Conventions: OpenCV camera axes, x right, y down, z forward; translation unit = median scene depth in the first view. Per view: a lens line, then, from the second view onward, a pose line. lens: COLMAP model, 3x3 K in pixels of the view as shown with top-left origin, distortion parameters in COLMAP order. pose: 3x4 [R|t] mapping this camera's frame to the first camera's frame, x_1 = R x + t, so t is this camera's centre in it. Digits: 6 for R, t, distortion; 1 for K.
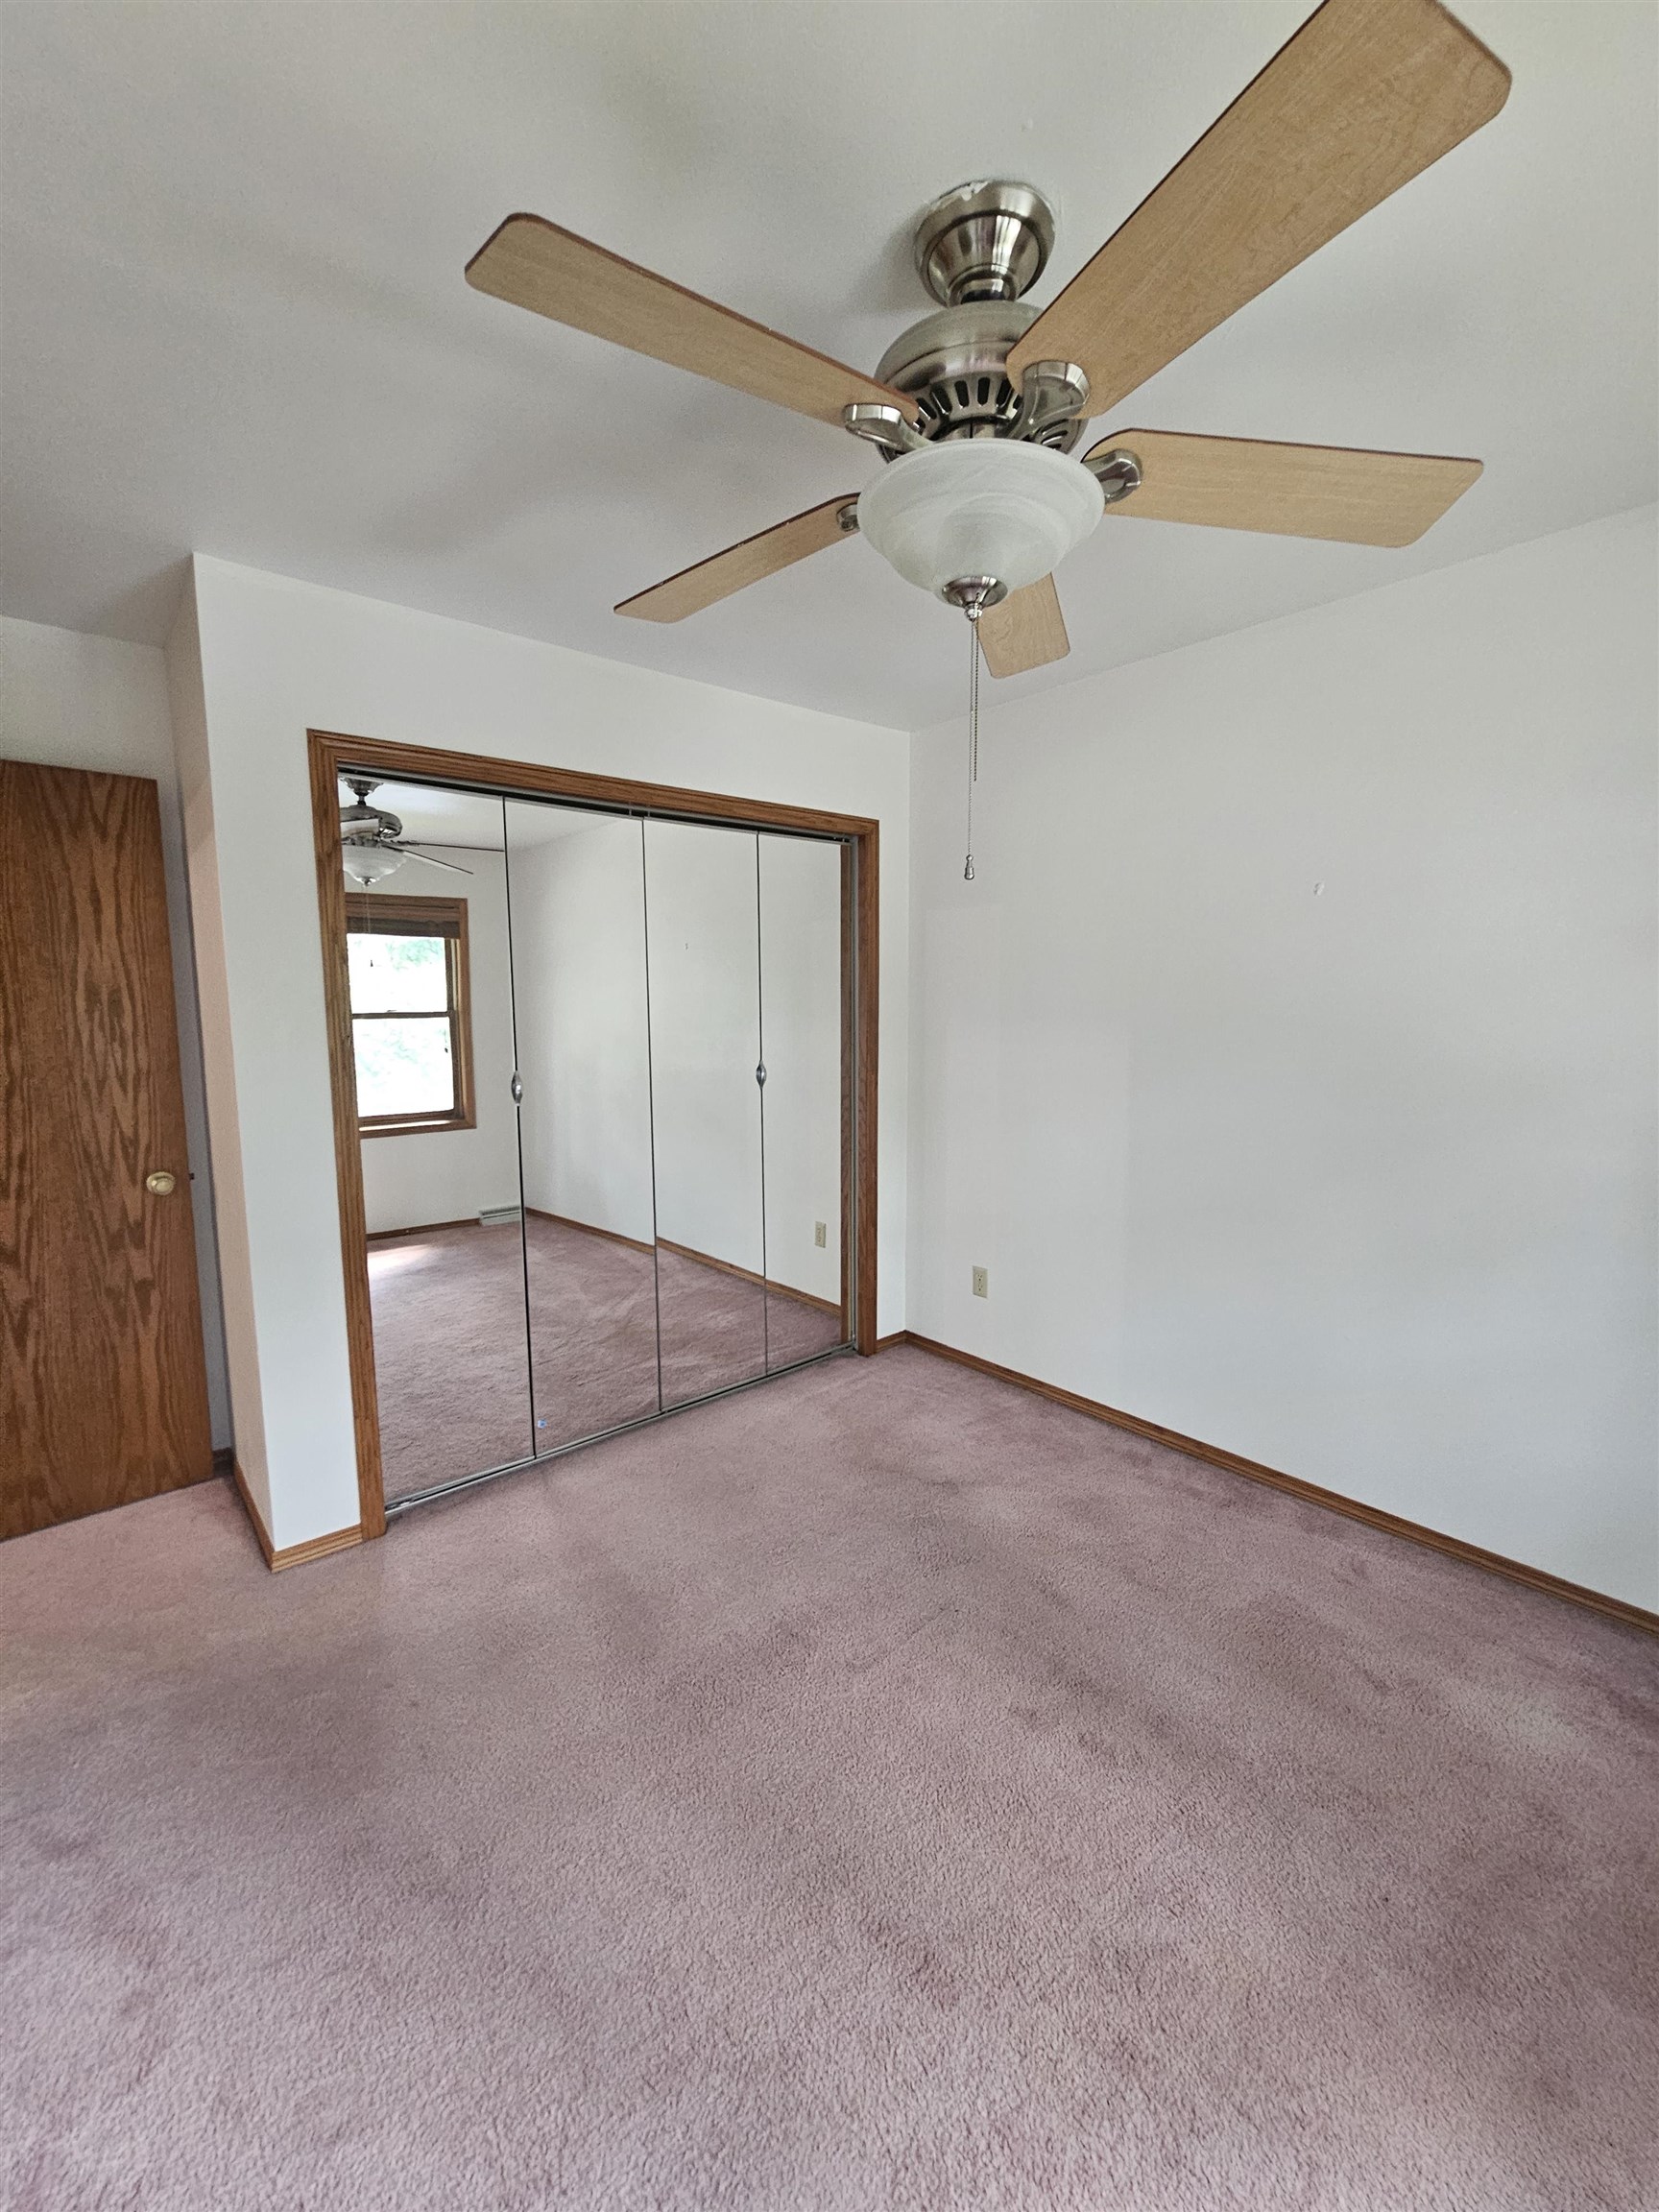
lens RADIAL K [[906.2, 0, 822.1], [0, 906.2, 1104.9], [0, 0, 1]] dist [-0.001362, -0.000106]
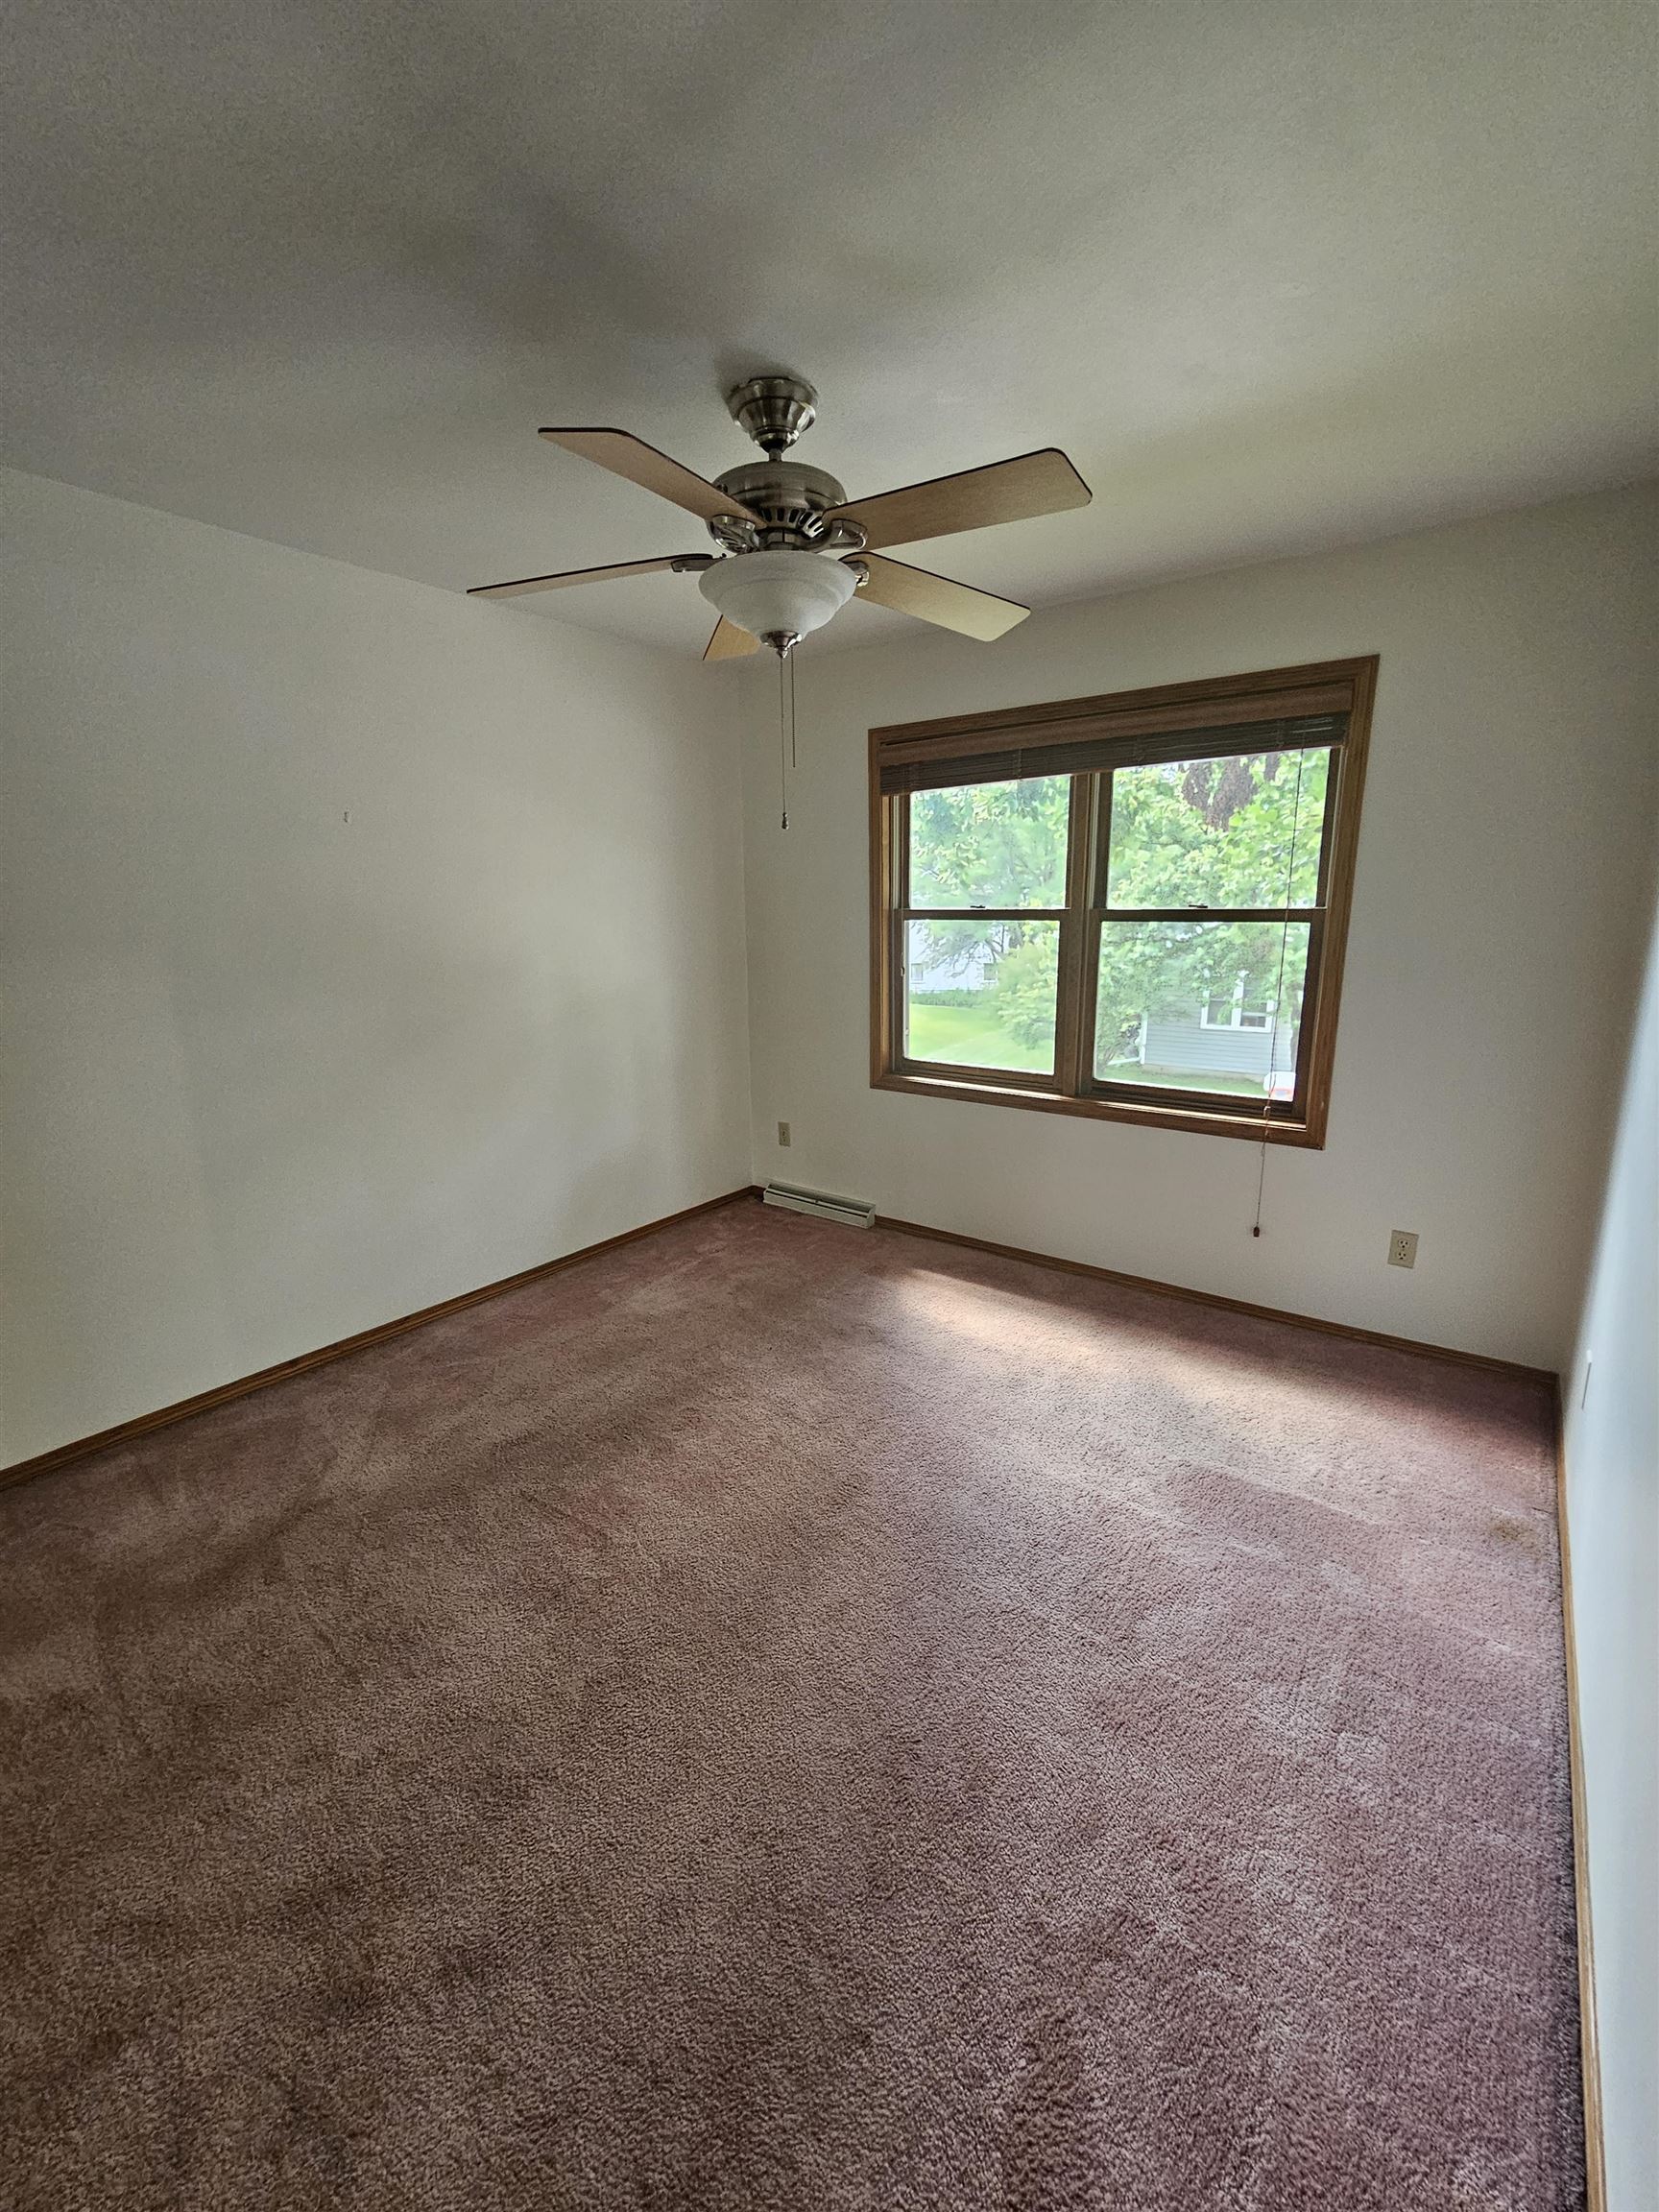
lens RADIAL K [[906.2, 0, 822.1], [0, 906.2, 1104.9], [0, 0, 1]] dist [-0.001362, -0.000106]
pose [[-0.236321, -0.195510, 0.951803, -0.850362], [0.124281, 0.965421, 0.229165, -0.083308], [-0.963694, 0.172448, -0.203851, 0.803183]]
